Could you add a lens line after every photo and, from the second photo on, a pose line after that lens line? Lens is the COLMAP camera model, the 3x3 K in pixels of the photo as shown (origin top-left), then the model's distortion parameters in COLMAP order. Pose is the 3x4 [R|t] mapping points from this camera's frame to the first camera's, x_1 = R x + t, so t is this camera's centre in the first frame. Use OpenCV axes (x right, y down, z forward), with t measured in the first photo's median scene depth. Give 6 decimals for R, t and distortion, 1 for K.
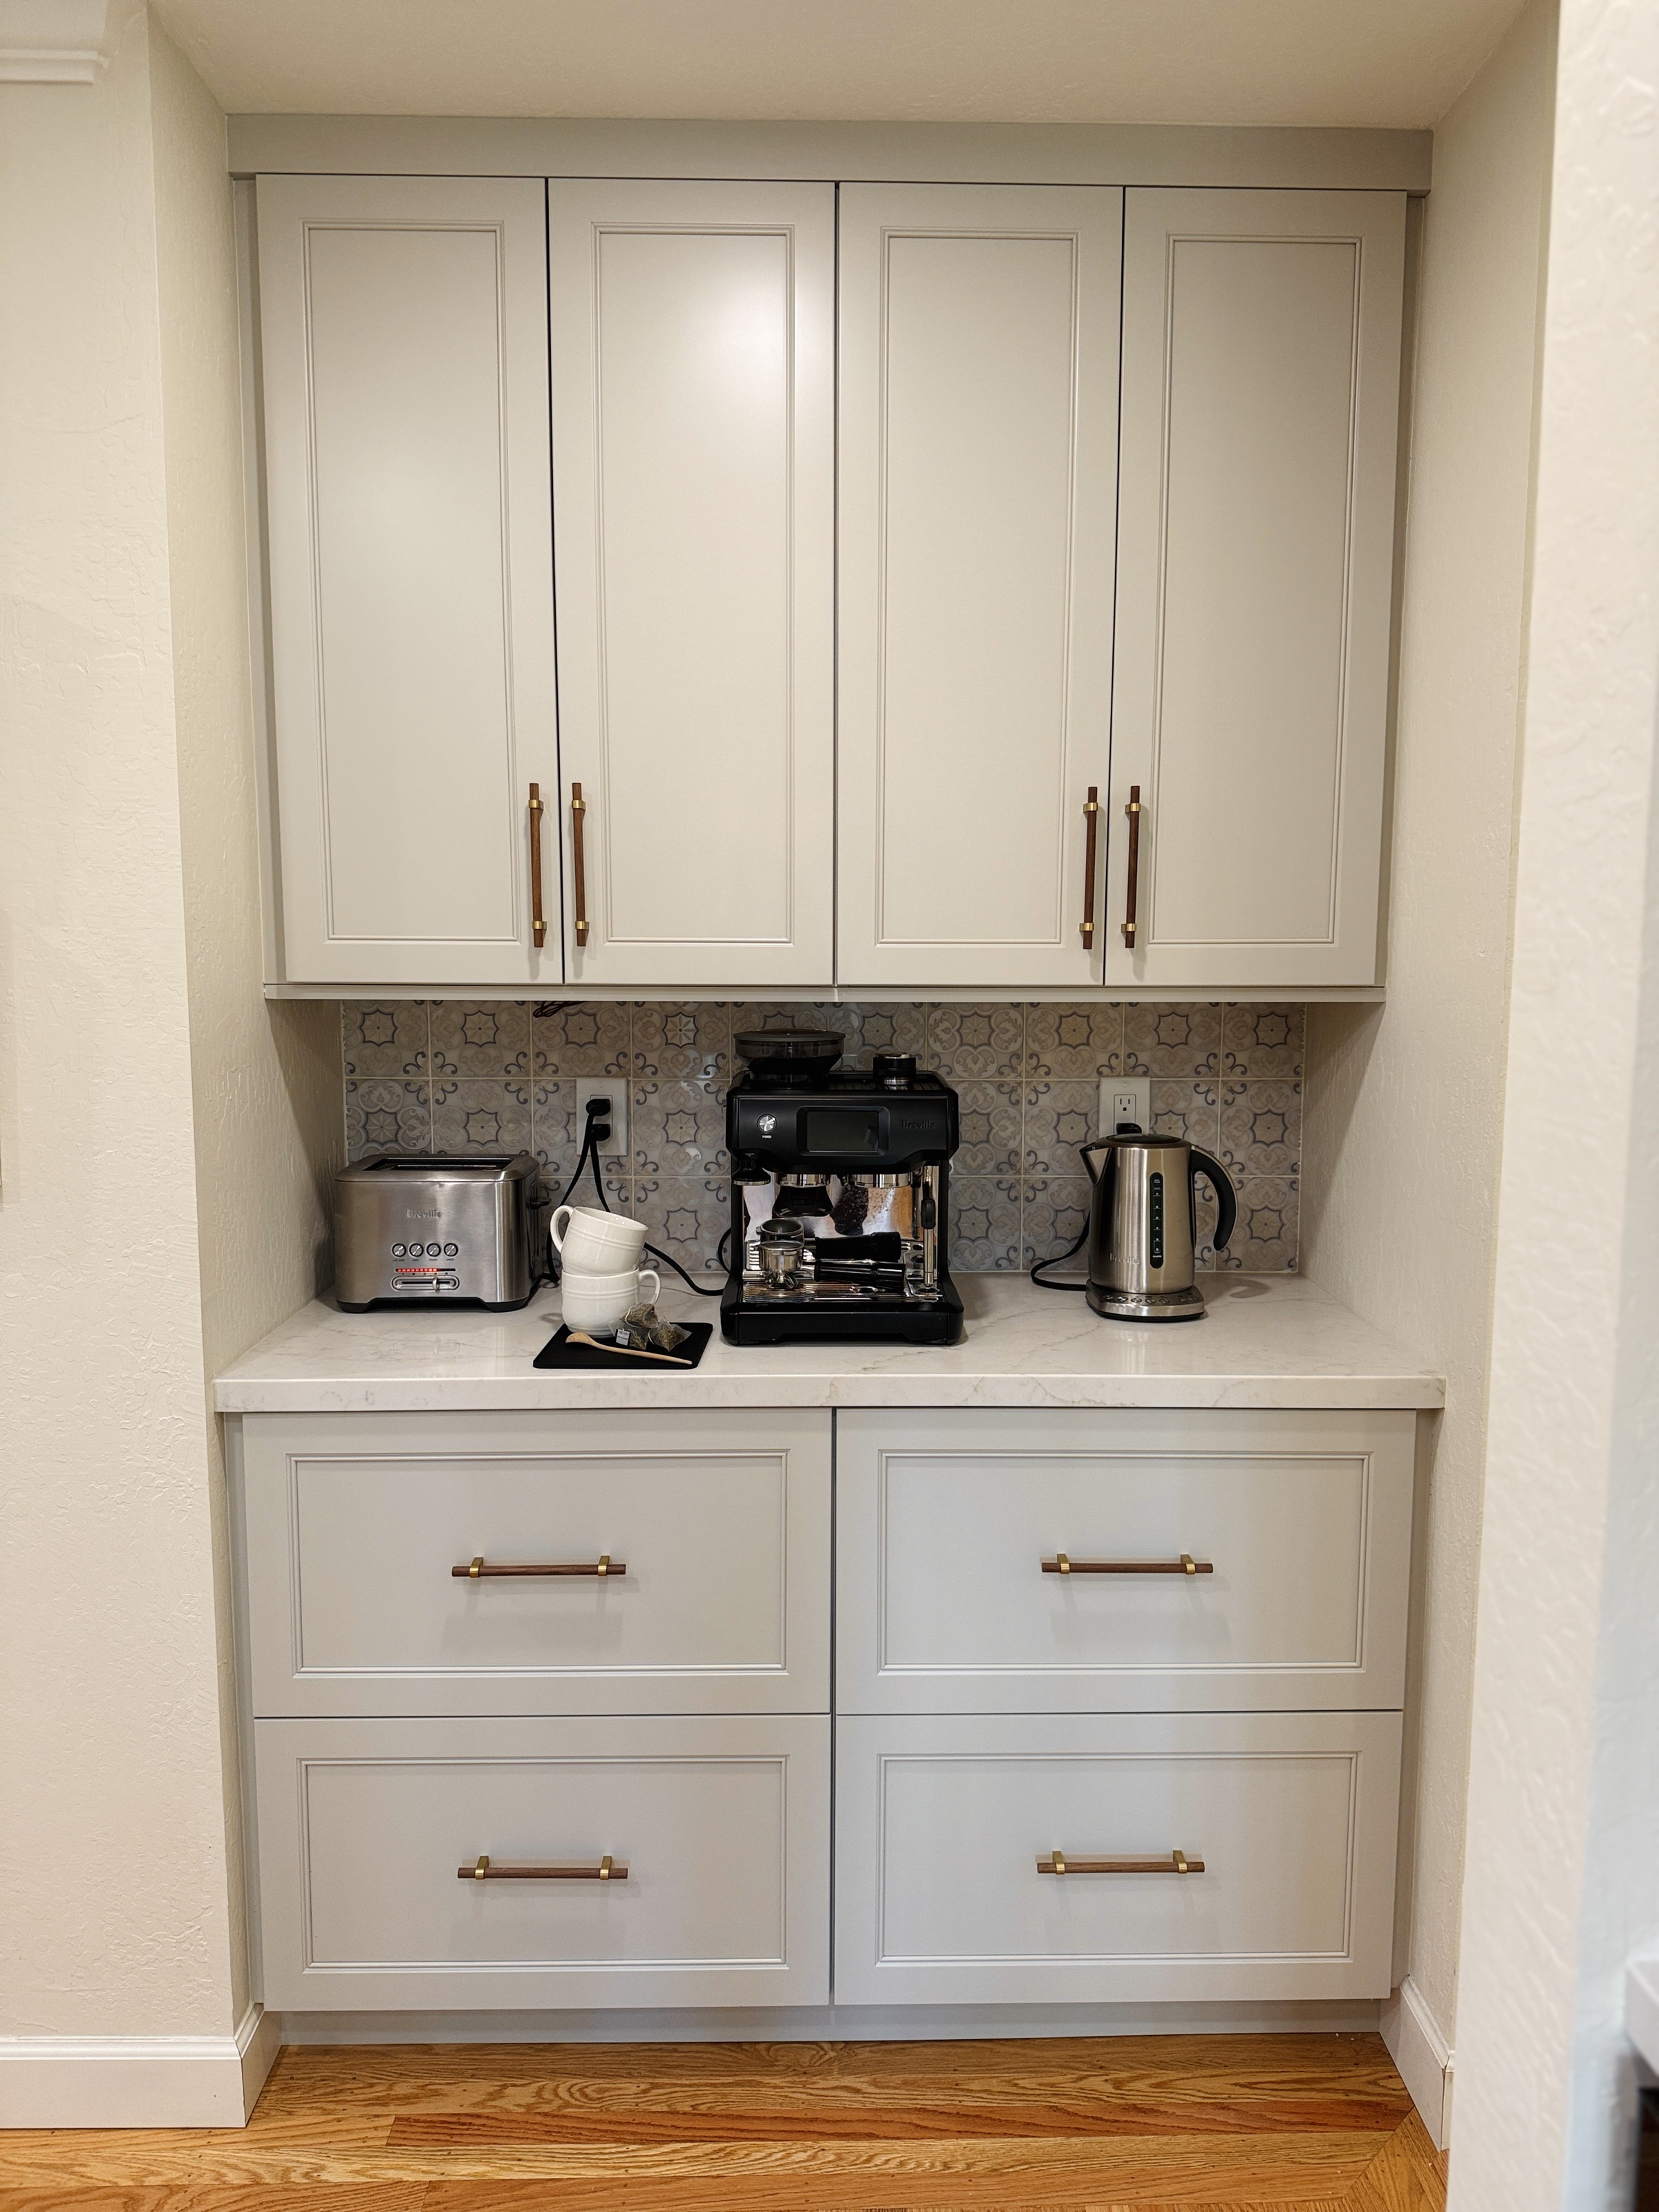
lens RADIAL K [[2083.7, 0, 896.3], [0, 2083.7, 1161.2], [0, 0, 1]] dist [0.011352, -0.008466]
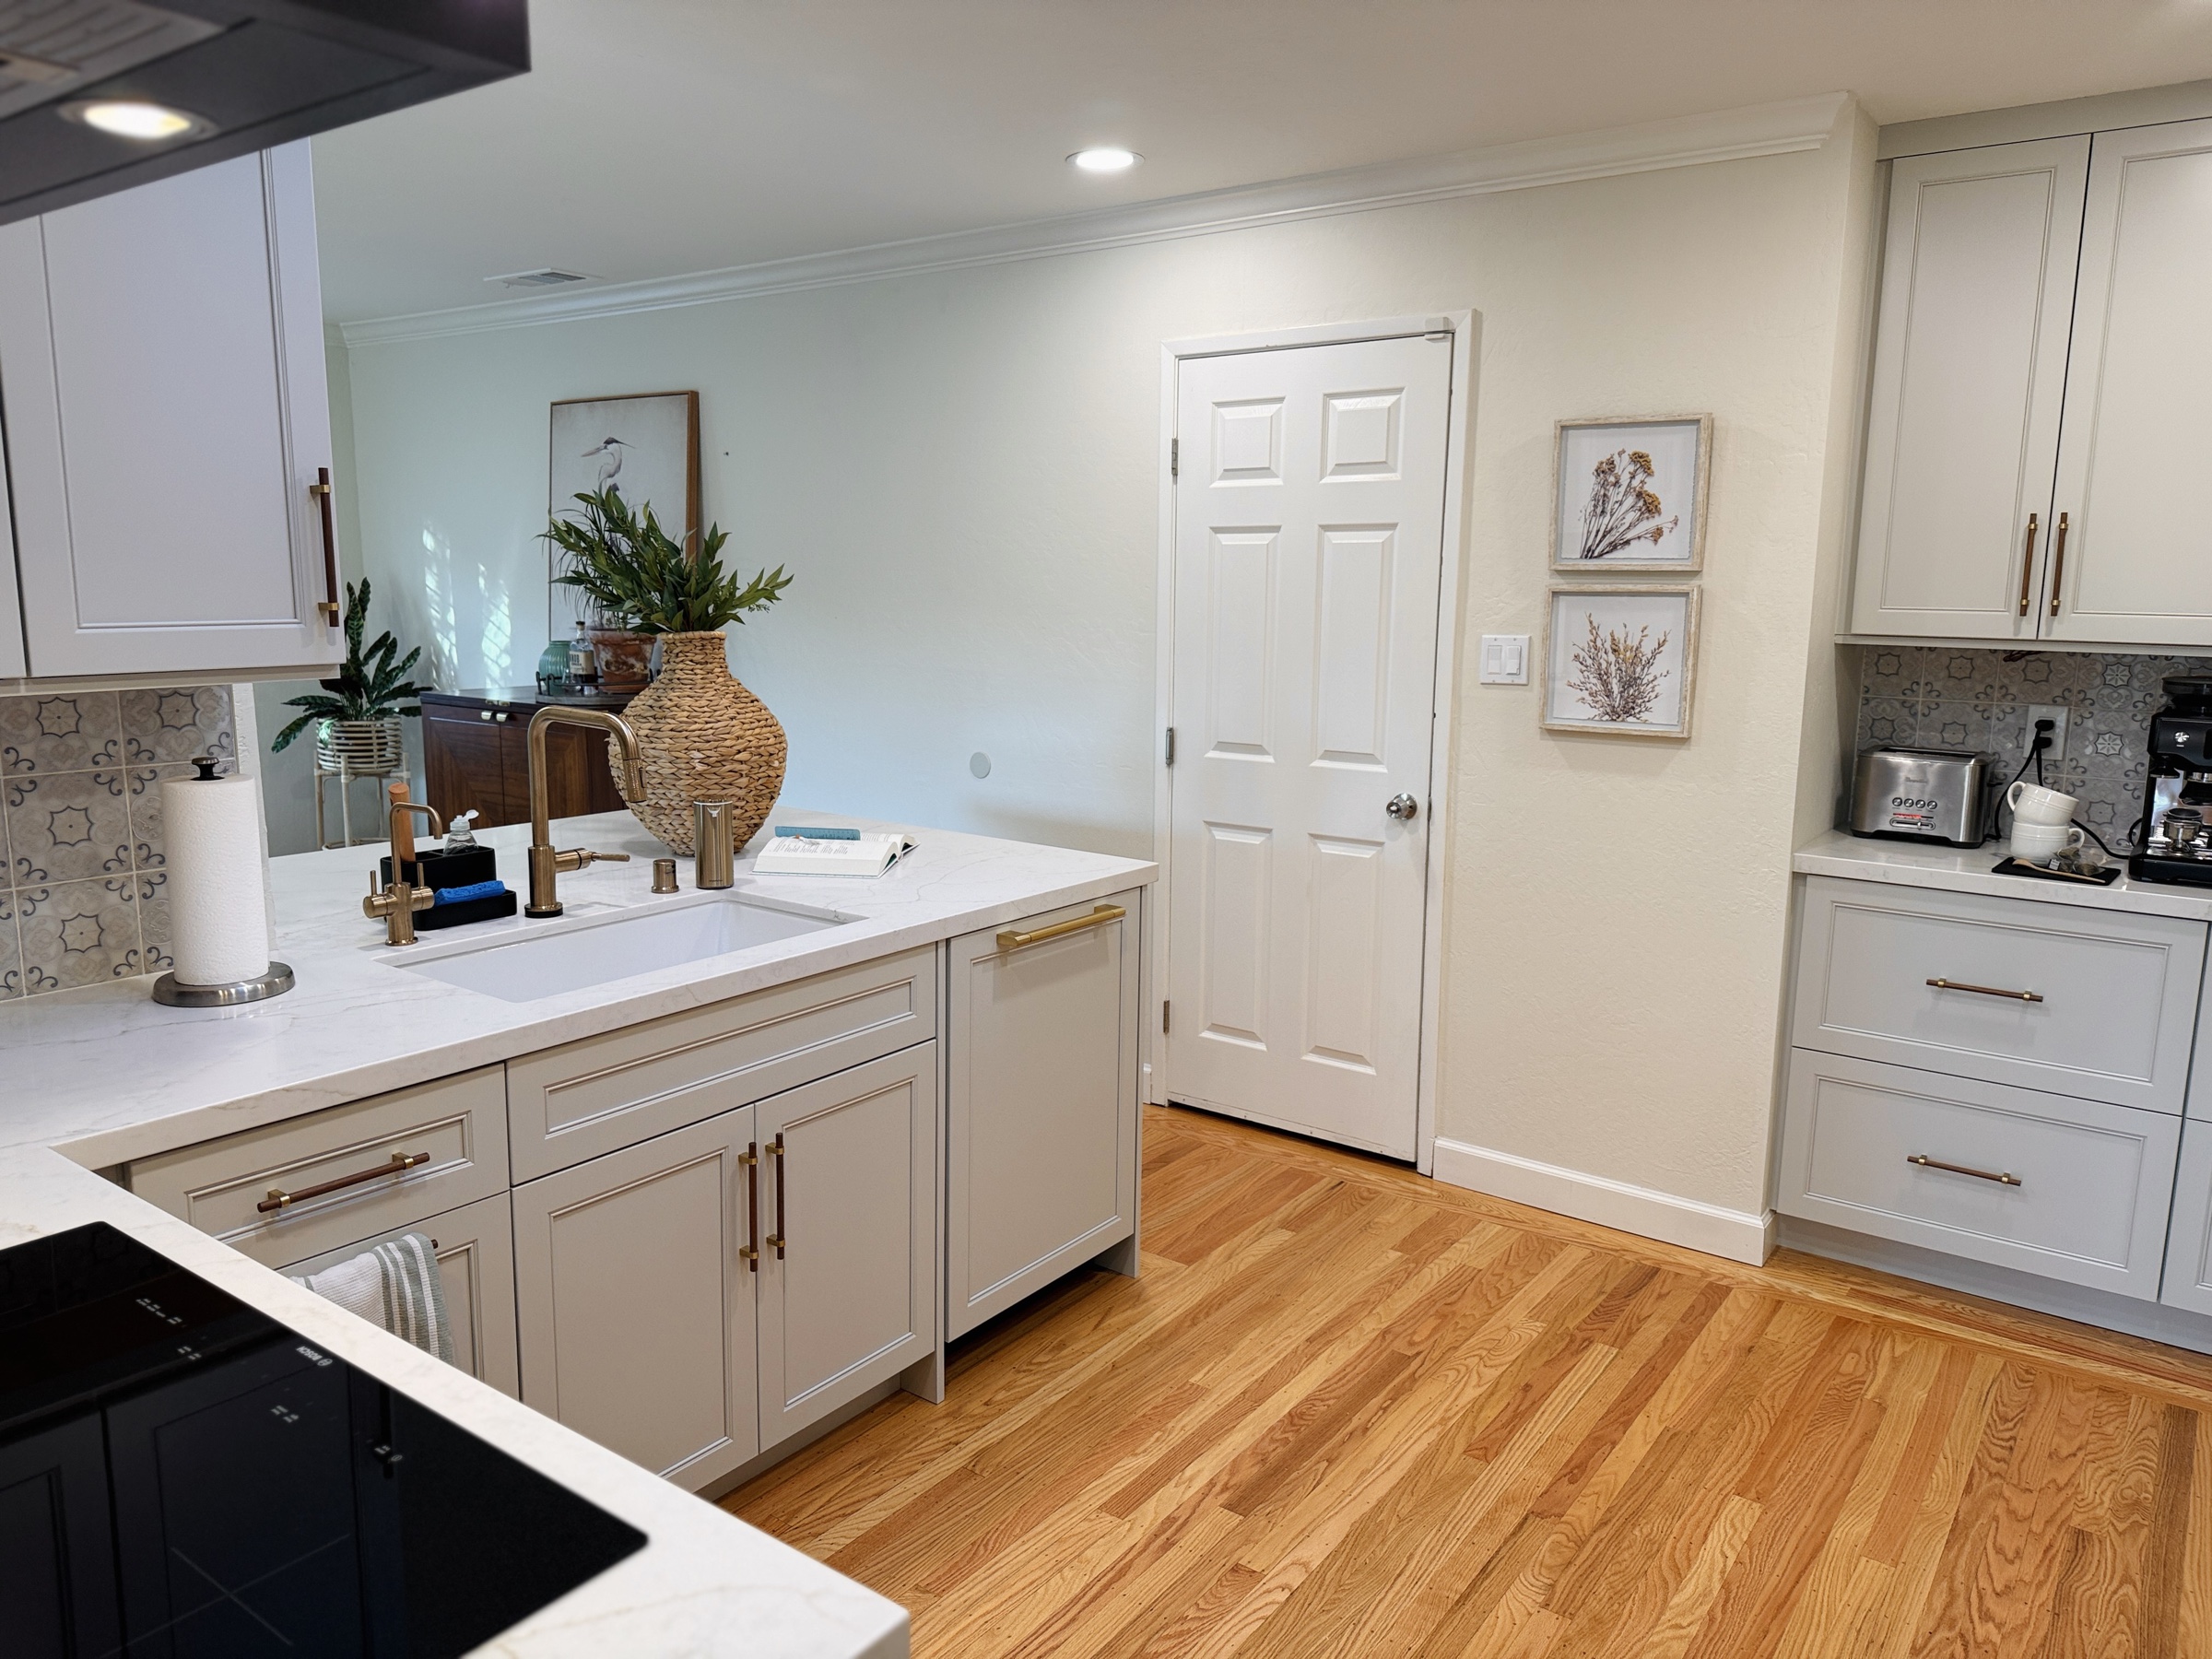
lens RADIAL K [[1562.1, 0, 1106.0], [0, 1562.1, 829.5], [0, 0, 1]] dist [0.003860, -0.004212]
pose [[0.783715, 0.107566, -0.611735, 0.025290], [-0.081949, 0.994187, 0.069828, 0.030867], [0.615691, -0.004594, 0.787975, -0.345153]]
